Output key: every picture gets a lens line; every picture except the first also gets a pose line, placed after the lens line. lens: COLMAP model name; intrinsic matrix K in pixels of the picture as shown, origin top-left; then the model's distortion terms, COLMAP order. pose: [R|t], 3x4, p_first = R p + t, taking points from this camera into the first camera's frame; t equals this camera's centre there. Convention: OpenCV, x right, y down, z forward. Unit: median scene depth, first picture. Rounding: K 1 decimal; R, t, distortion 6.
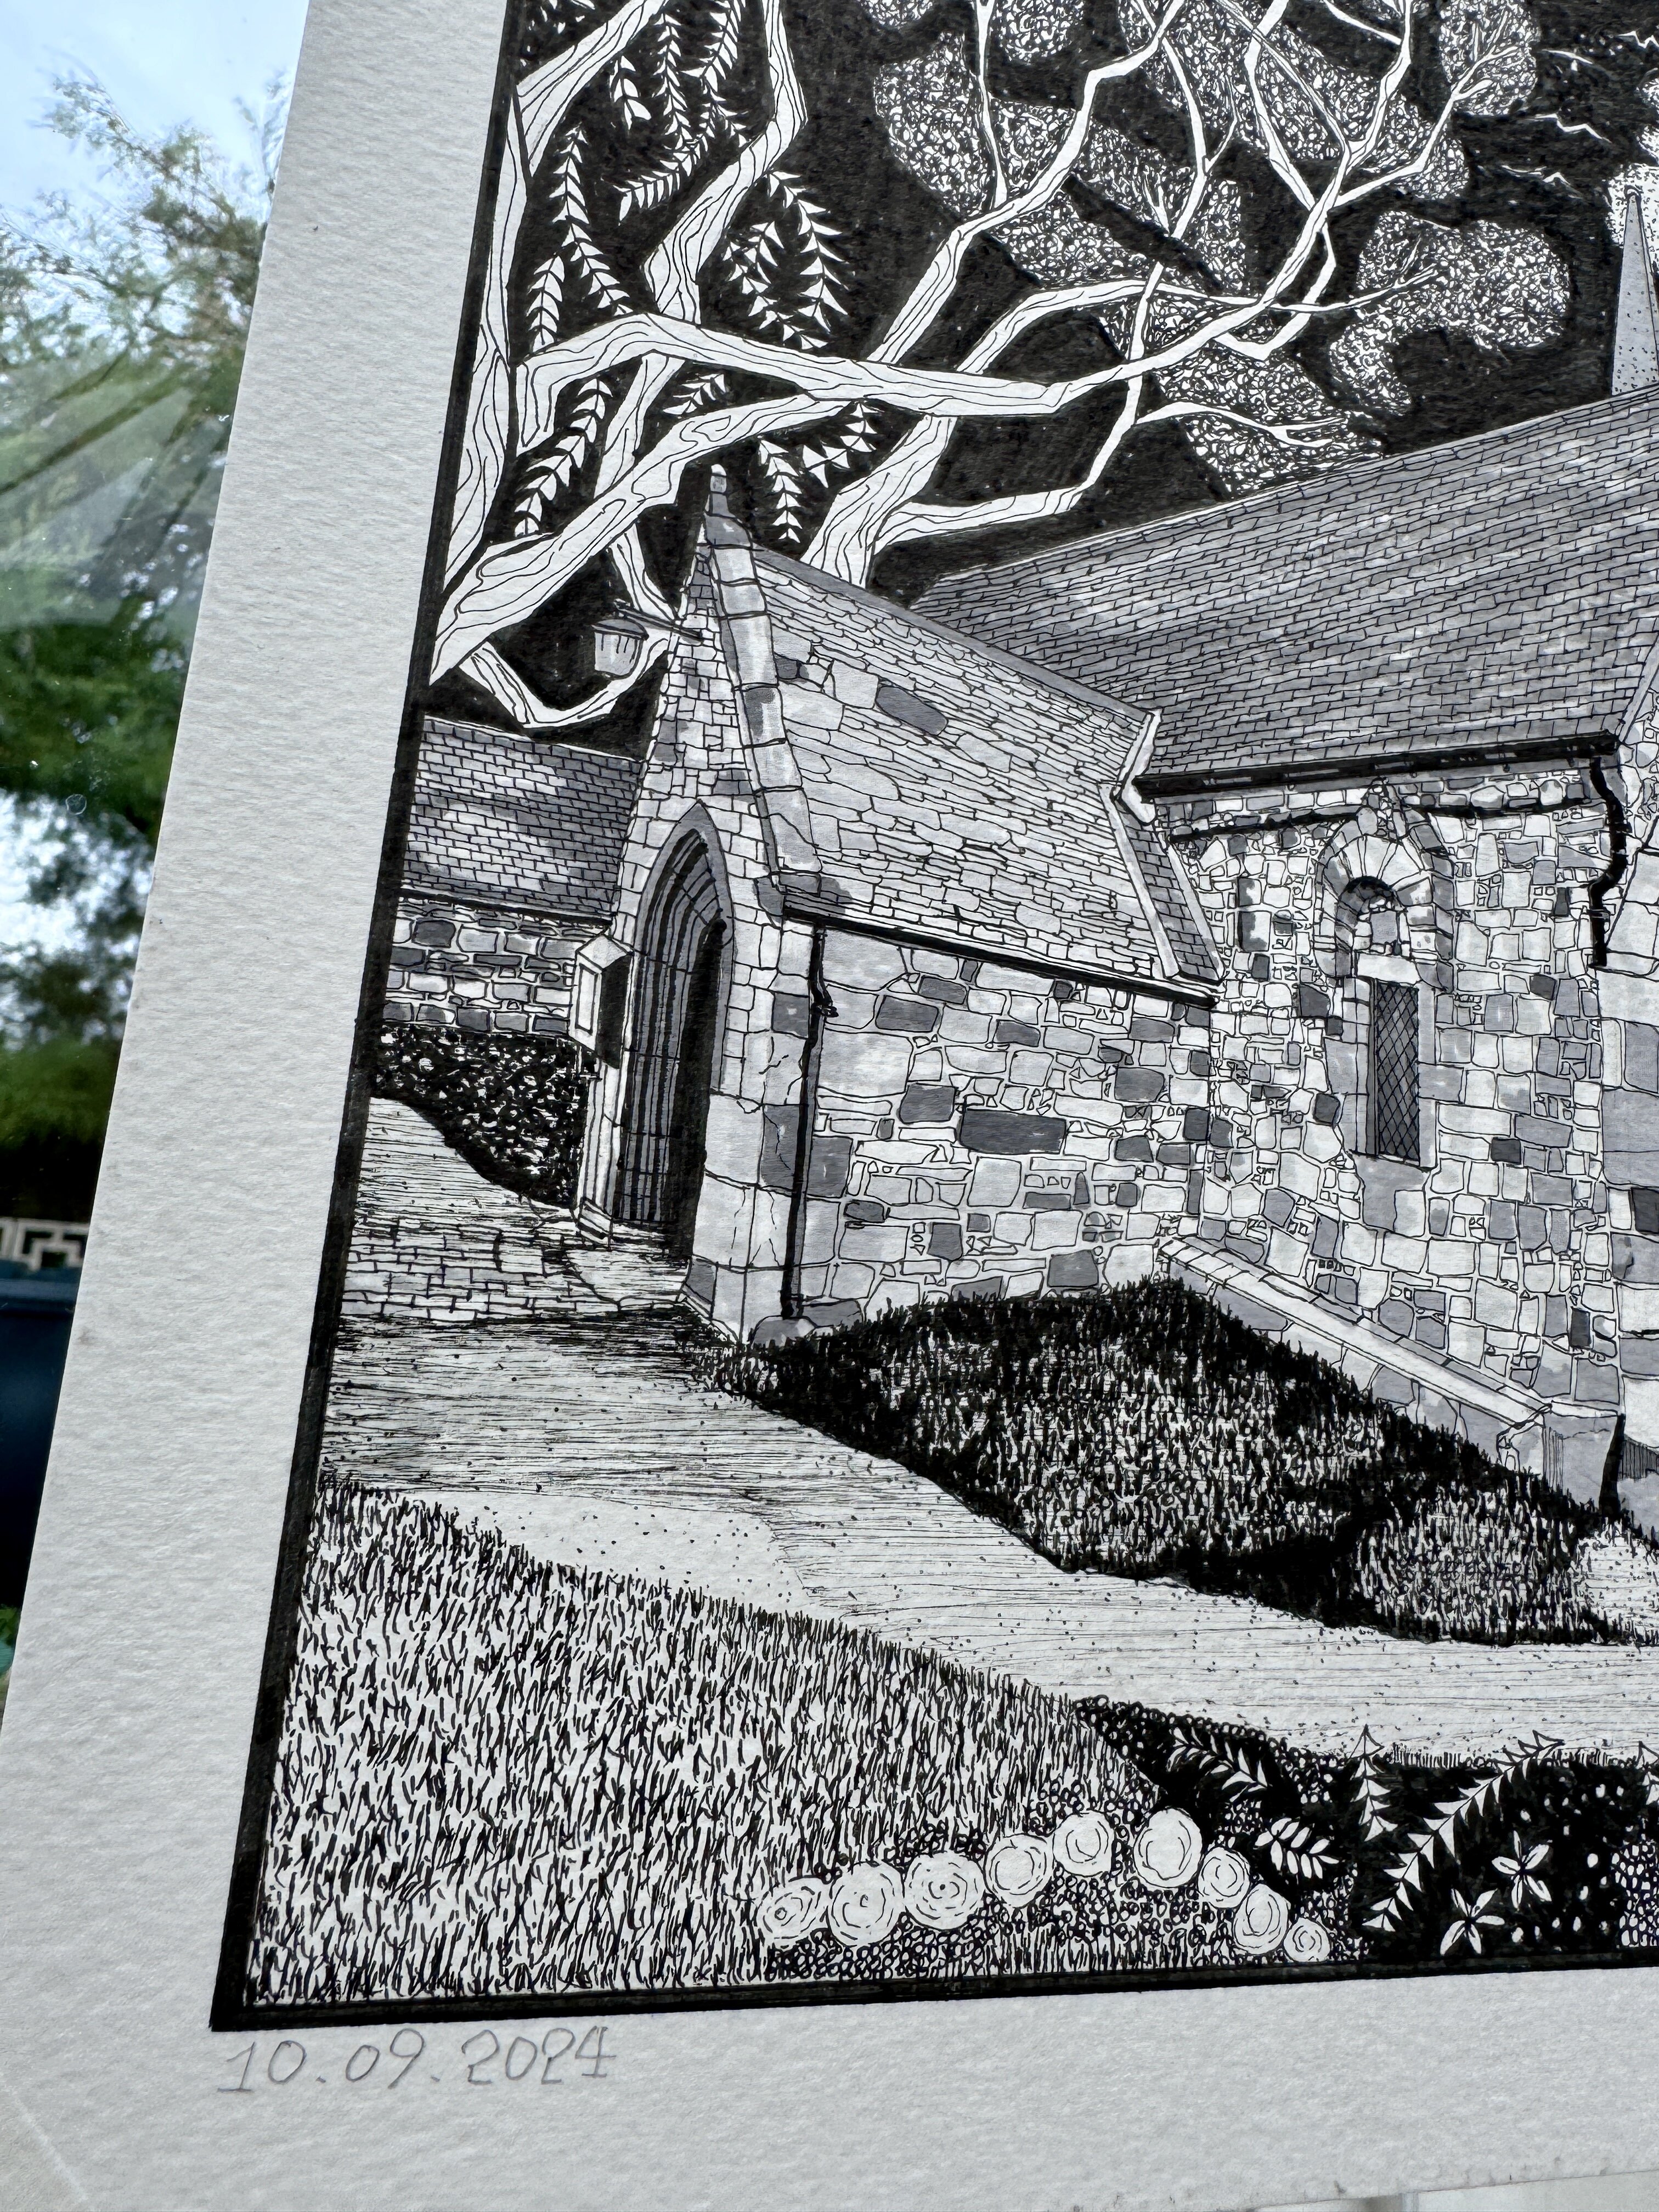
lens RADIAL K [[1577.6, 0, 829.8], [0, 1577.6, 984.9], [0, 0, 1]] dist [-0.004686, 0.001794]
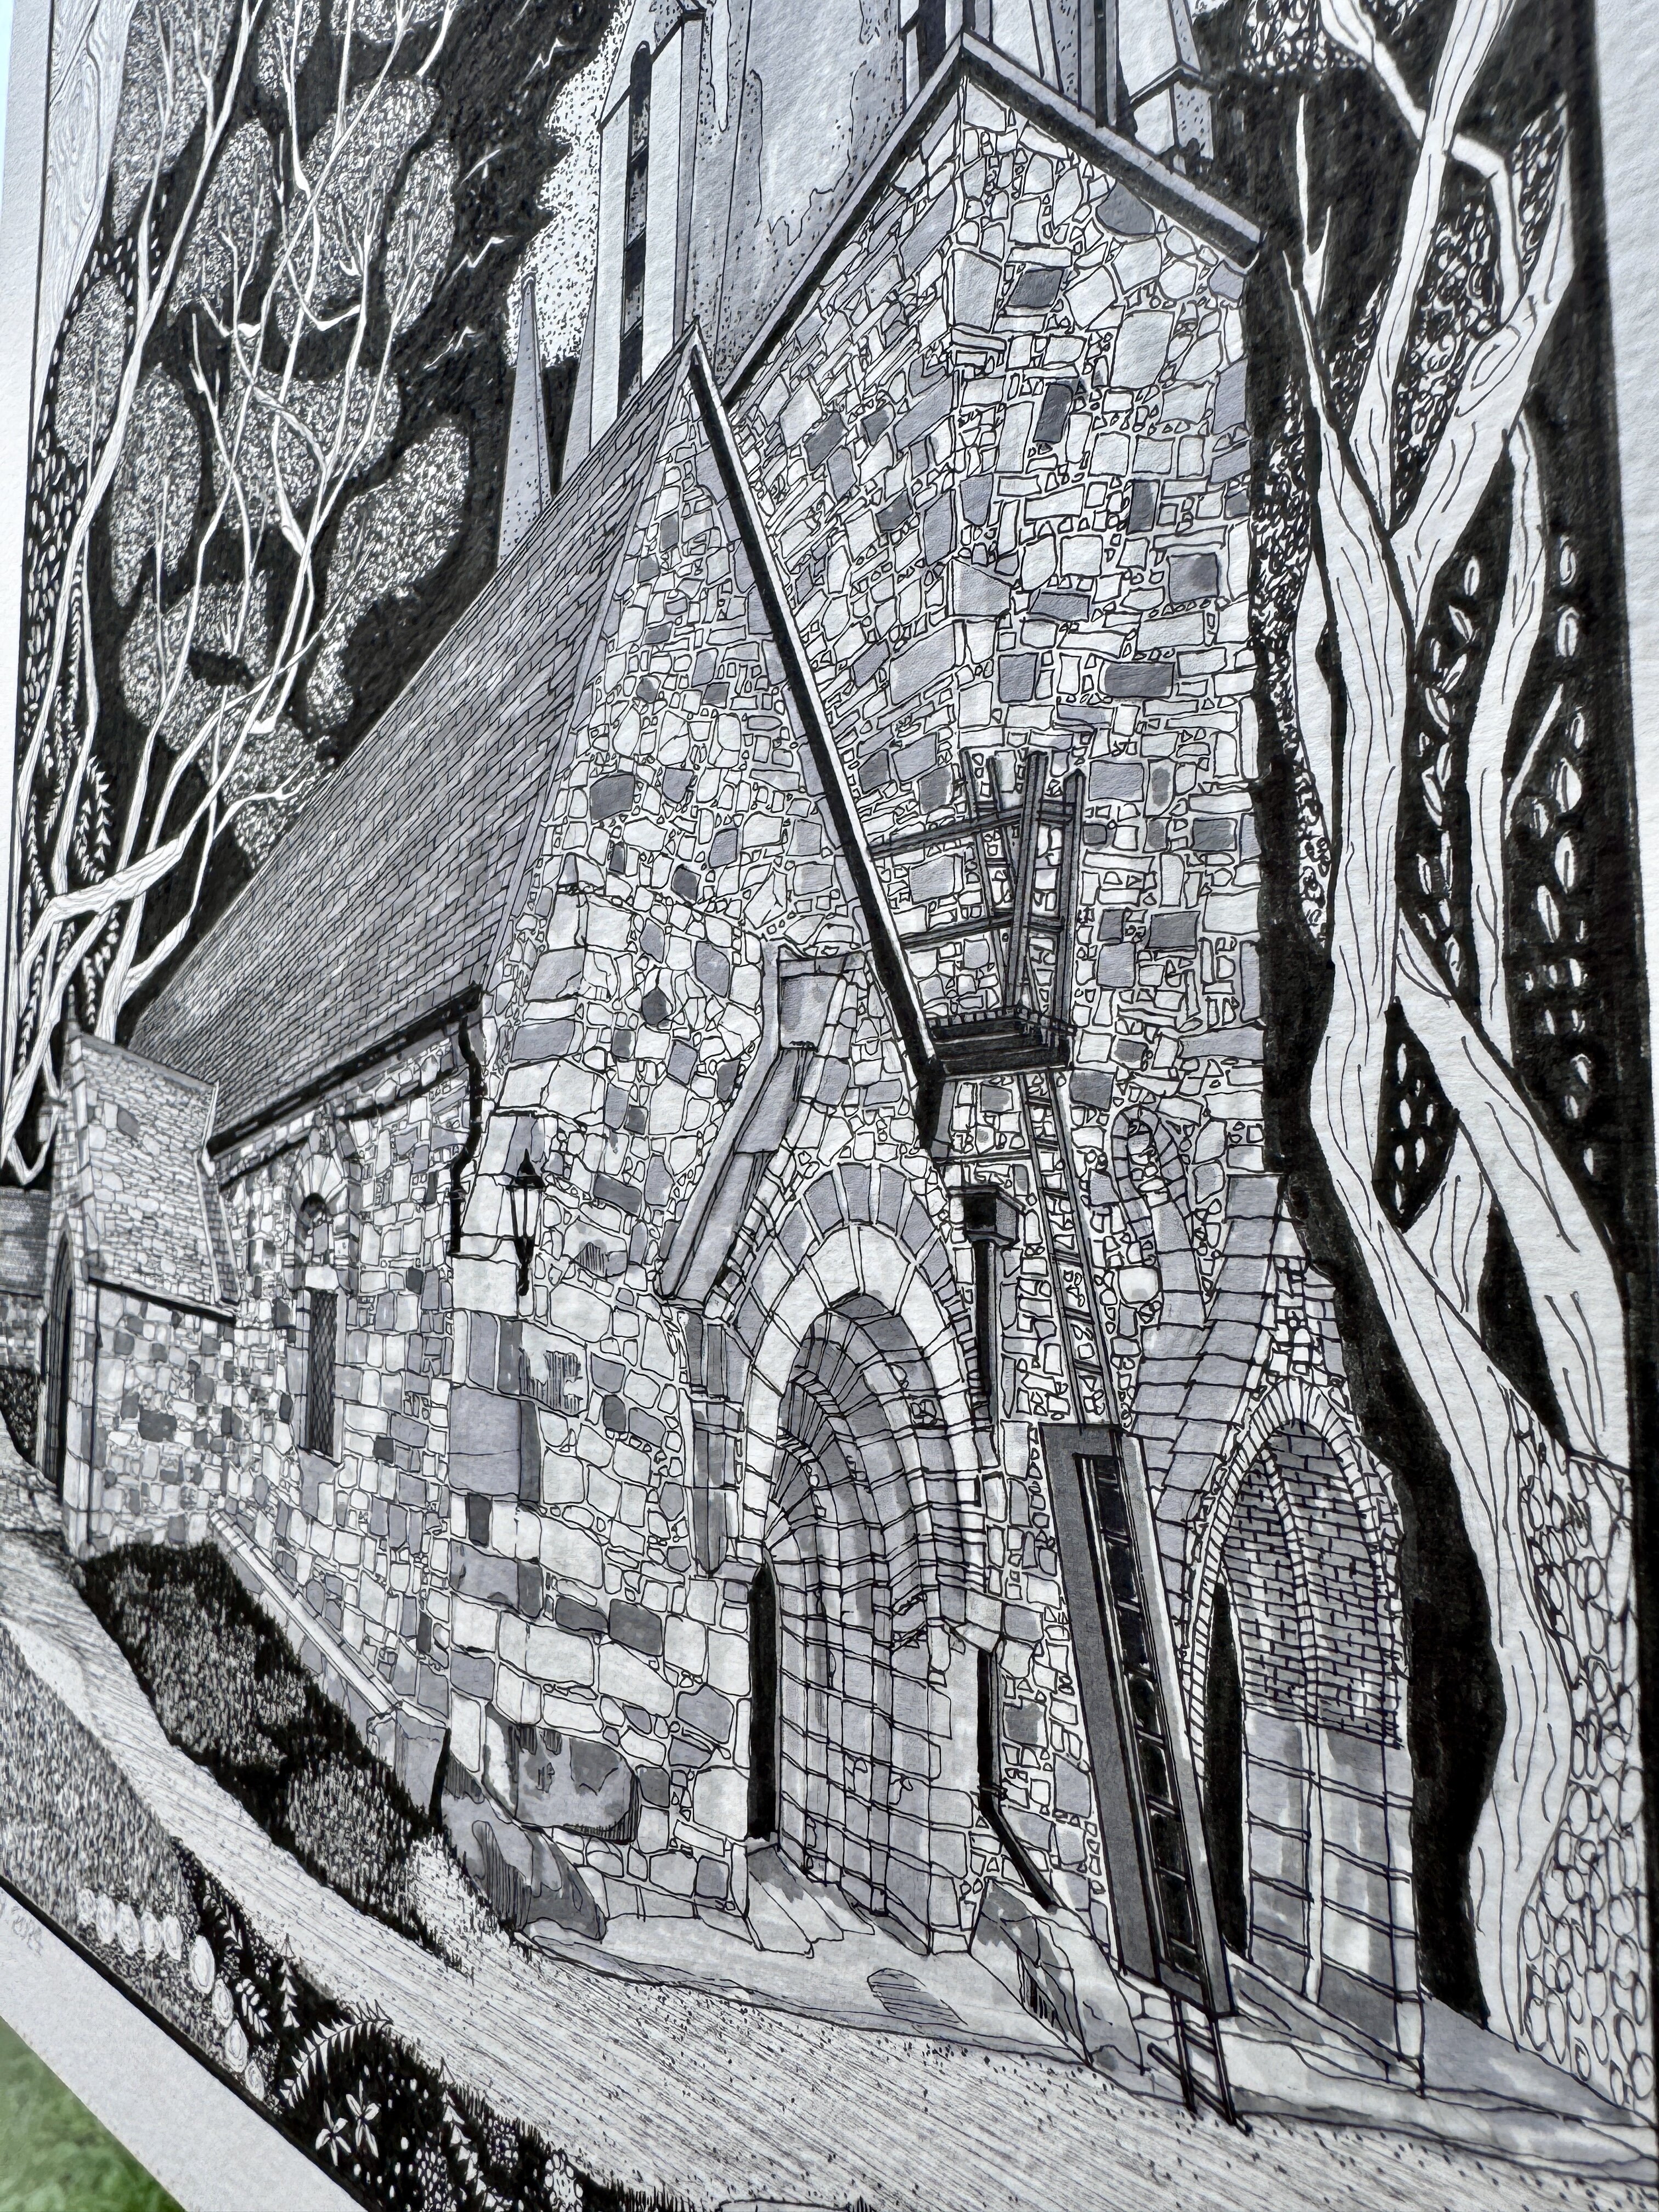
lens RADIAL K [[1577.6, 0, 829.8], [0, 1577.6, 984.9], [0, 0, 1]] dist [-0.004686, 0.001794]
pose [[0.485335, -0.157232, -0.860075, 1.464544], [0.235388, 0.970875, -0.044659, -0.074108], [0.842047, -0.180777, 0.508210, 0.748455]]
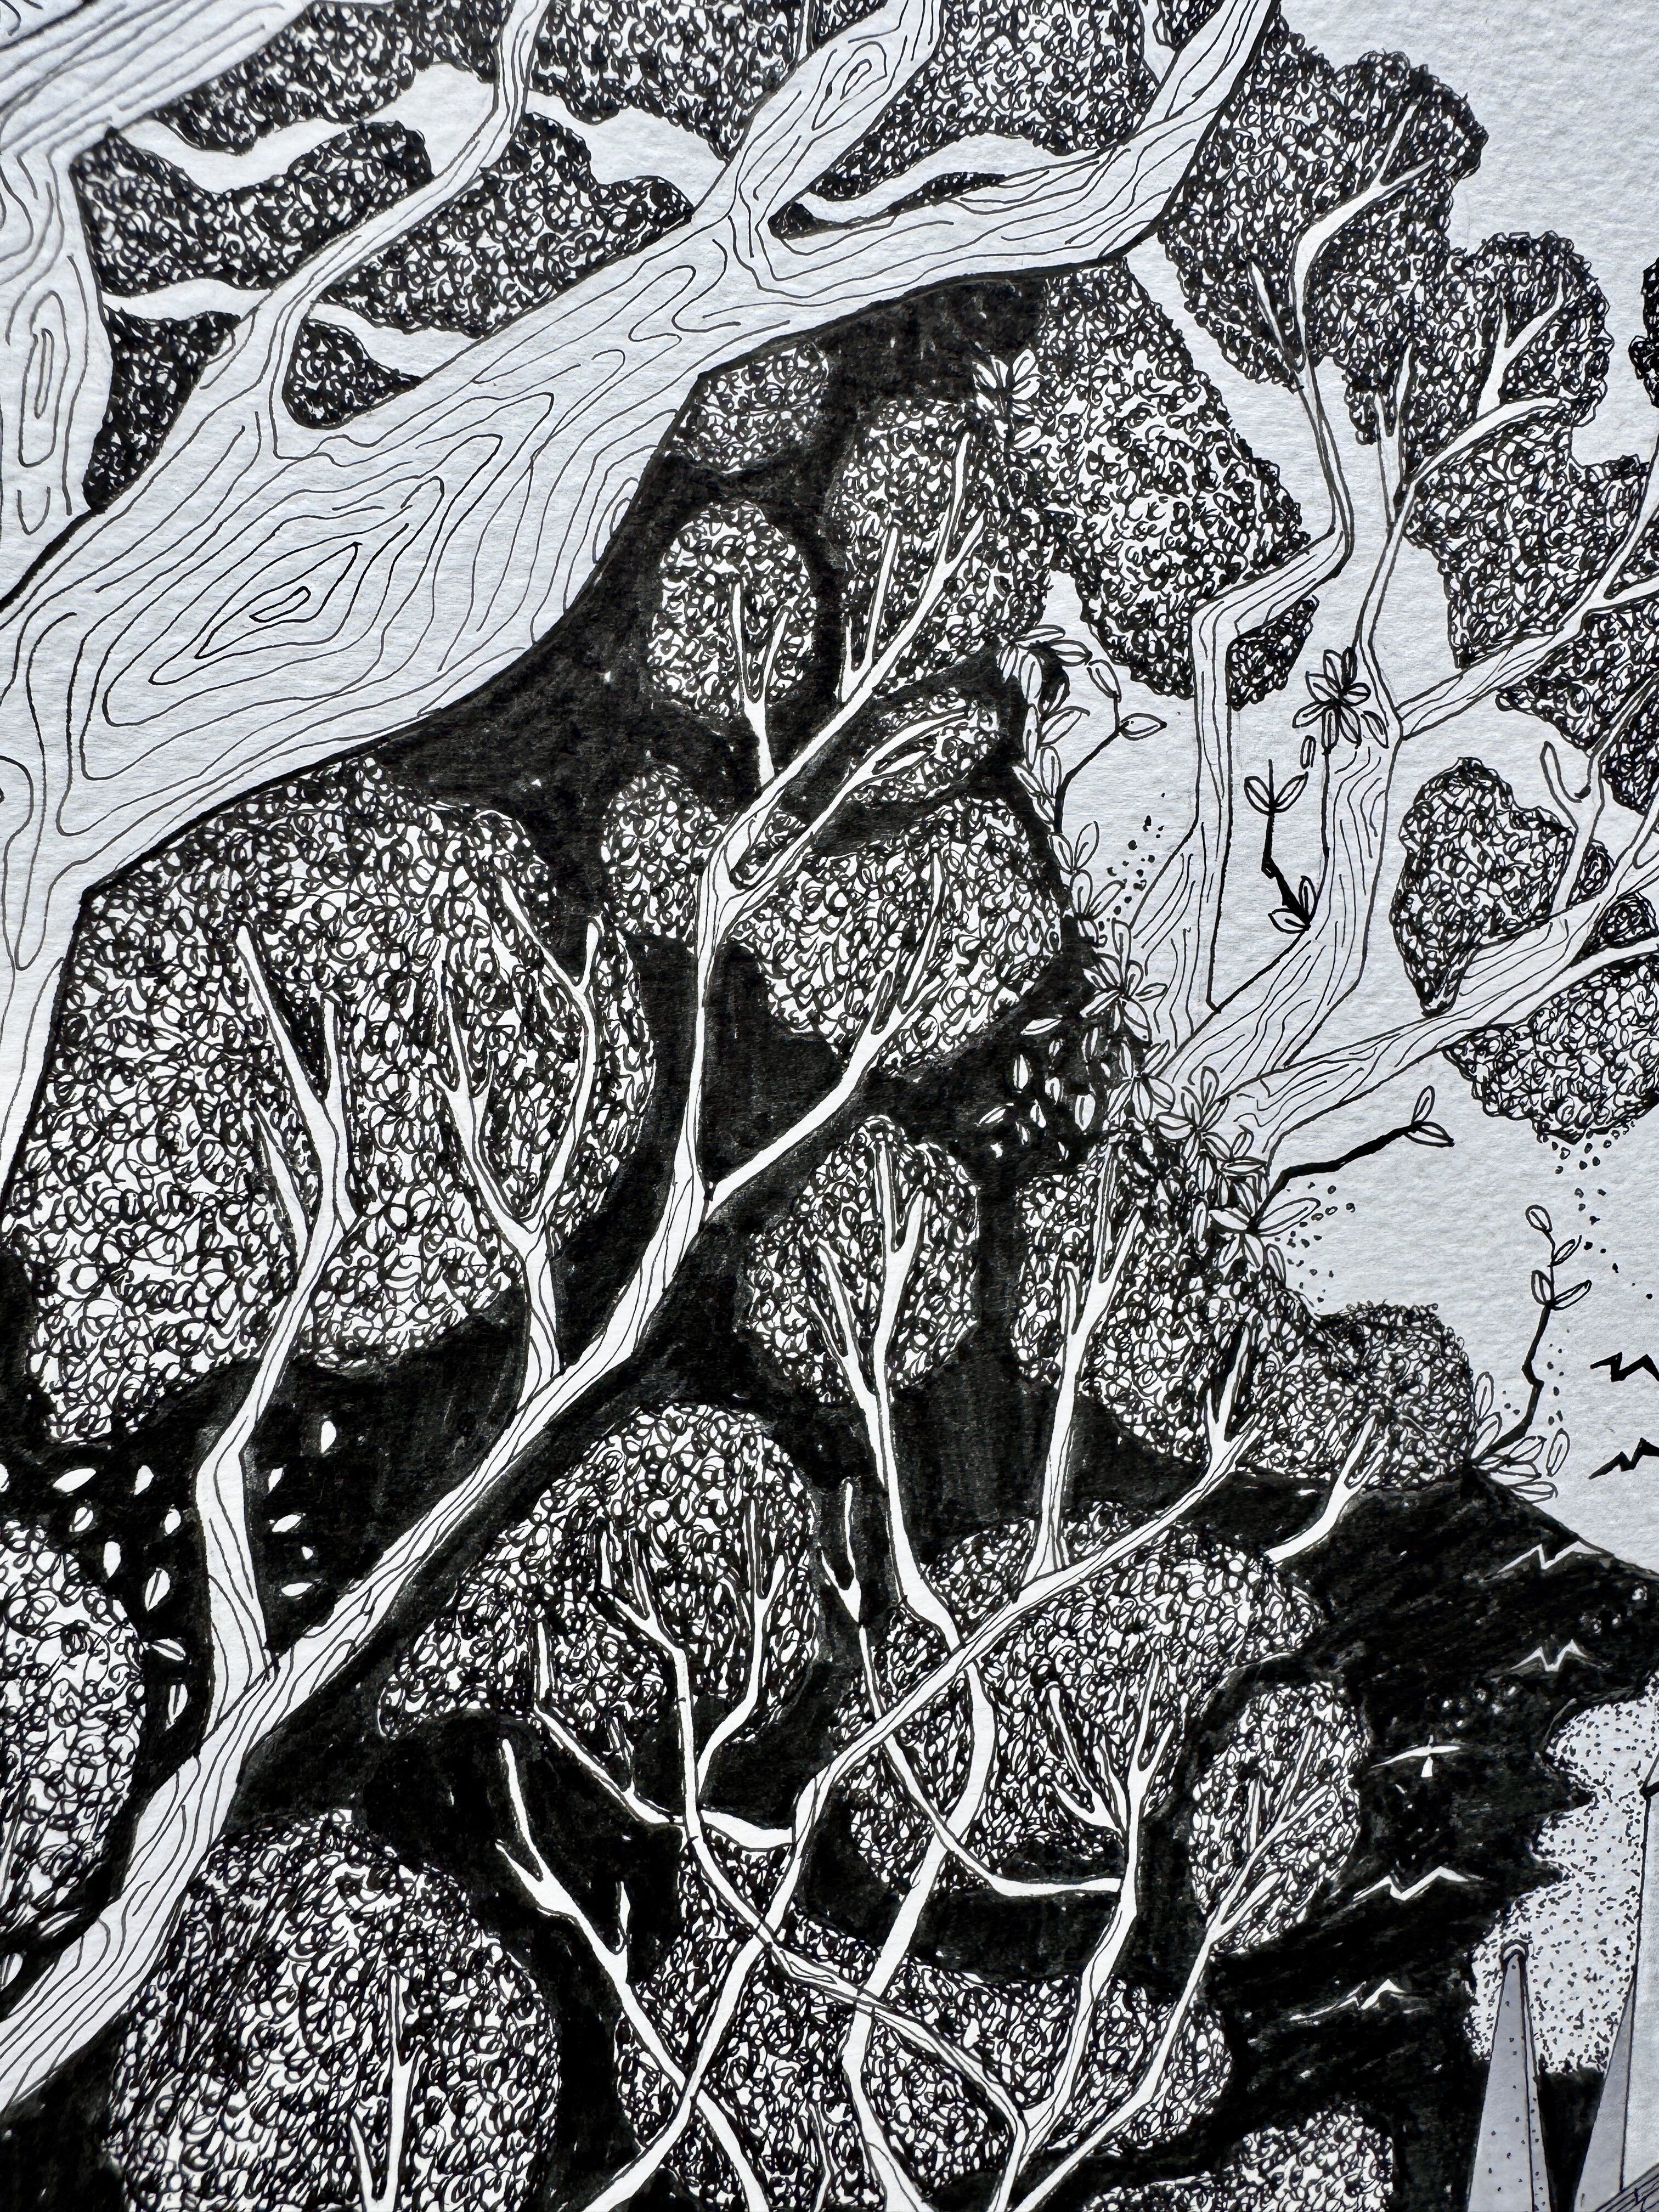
lens RADIAL K [[1577.6, 0, 829.8], [0, 1577.6, 984.9], [0, 0, 1]] dist [-0.004686, 0.001794]
pose [[0.994694, -0.060600, -0.083136, 0.362189], [0.080316, 0.962420, 0.259417, -1.252215], [0.064291, -0.264717, 0.962181, 0.548365]]
